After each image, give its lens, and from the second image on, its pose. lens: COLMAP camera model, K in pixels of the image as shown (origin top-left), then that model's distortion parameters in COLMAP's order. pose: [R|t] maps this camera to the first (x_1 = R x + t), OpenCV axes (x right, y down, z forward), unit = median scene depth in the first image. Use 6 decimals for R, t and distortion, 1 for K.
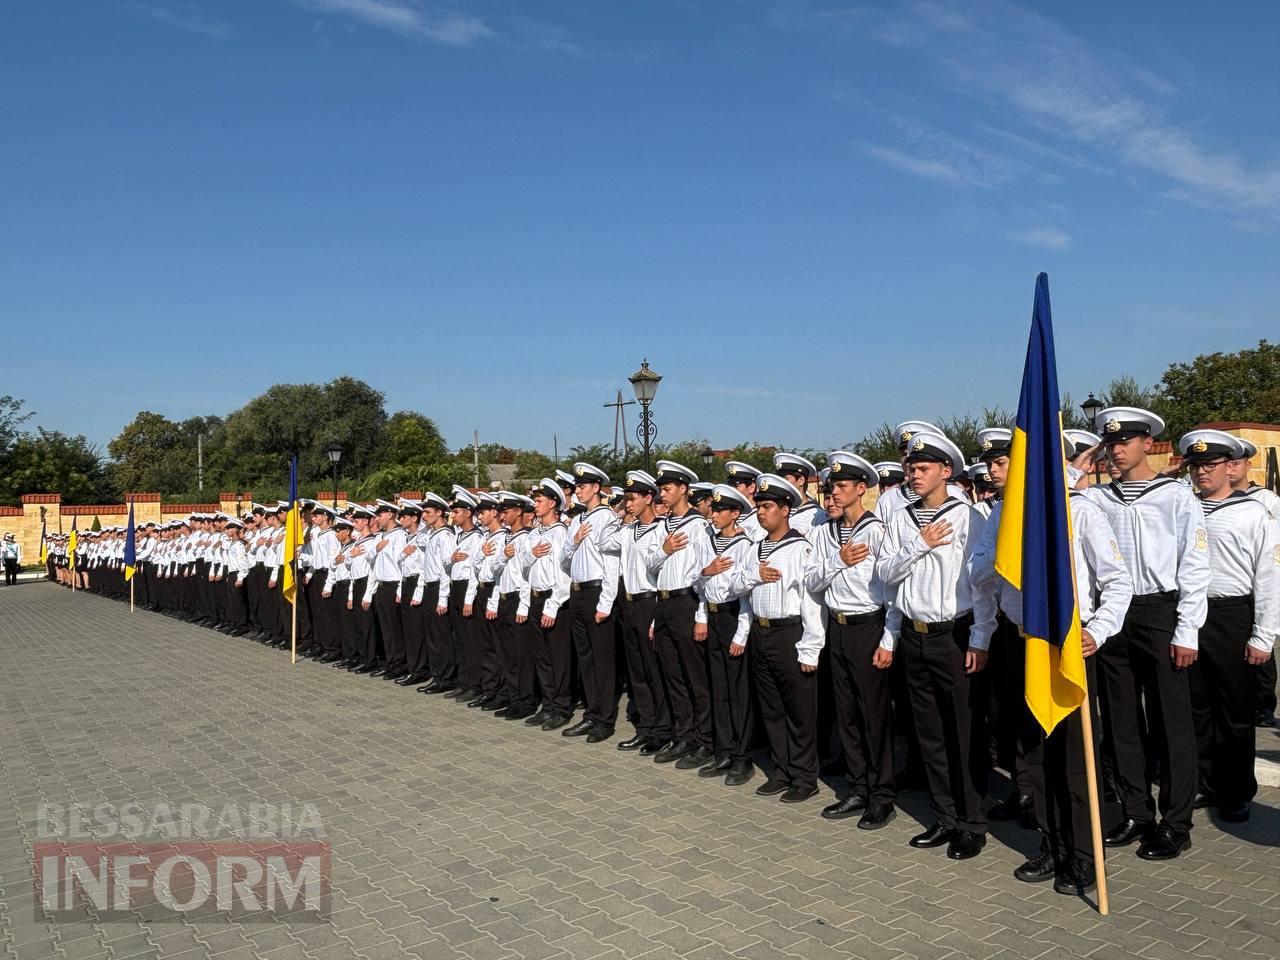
lens RADIAL K [[943.8, 0, 640.0], [0, 943.8, 480.0], [0, 0, 1]] dist [0.115529, -0.189469]
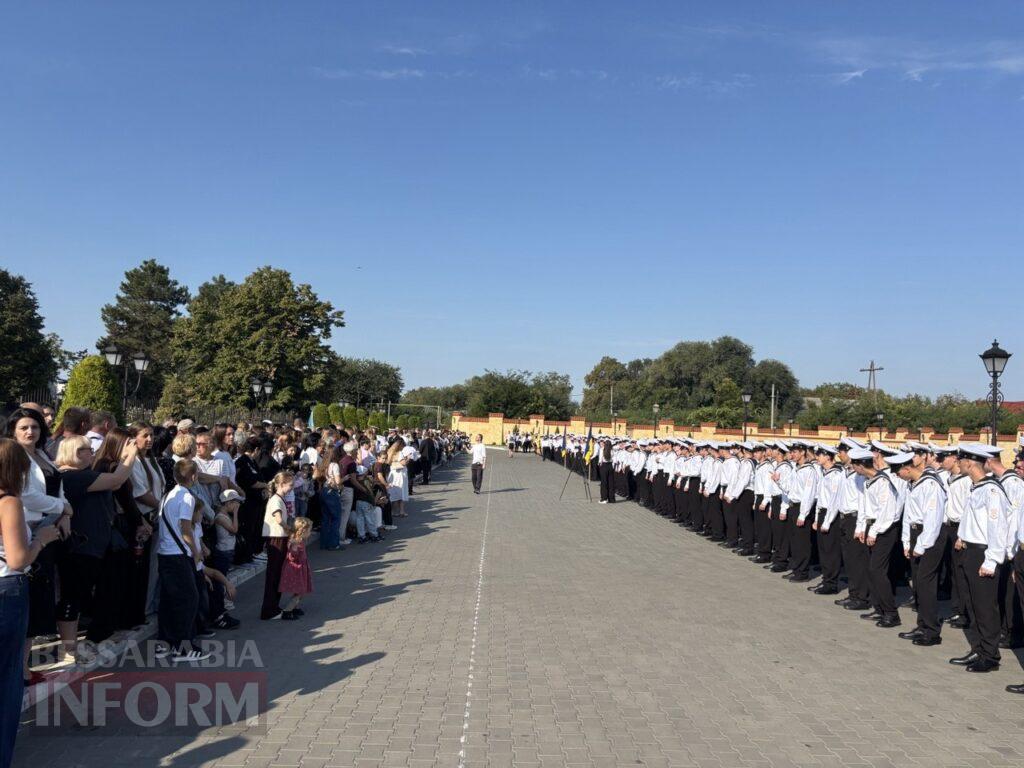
lens RADIAL K [[1869.2, 0, 512.0], [0, 1869.2, 384.0], [0, 0, 1]] dist [0.211669, -0.430161]
pose [[0.816491, 0.058319, -0.574405, 1.513452], [-0.046258, 0.998295, 0.035602, -0.173171], [0.575502, -0.002498, 0.817797, -2.152384]]
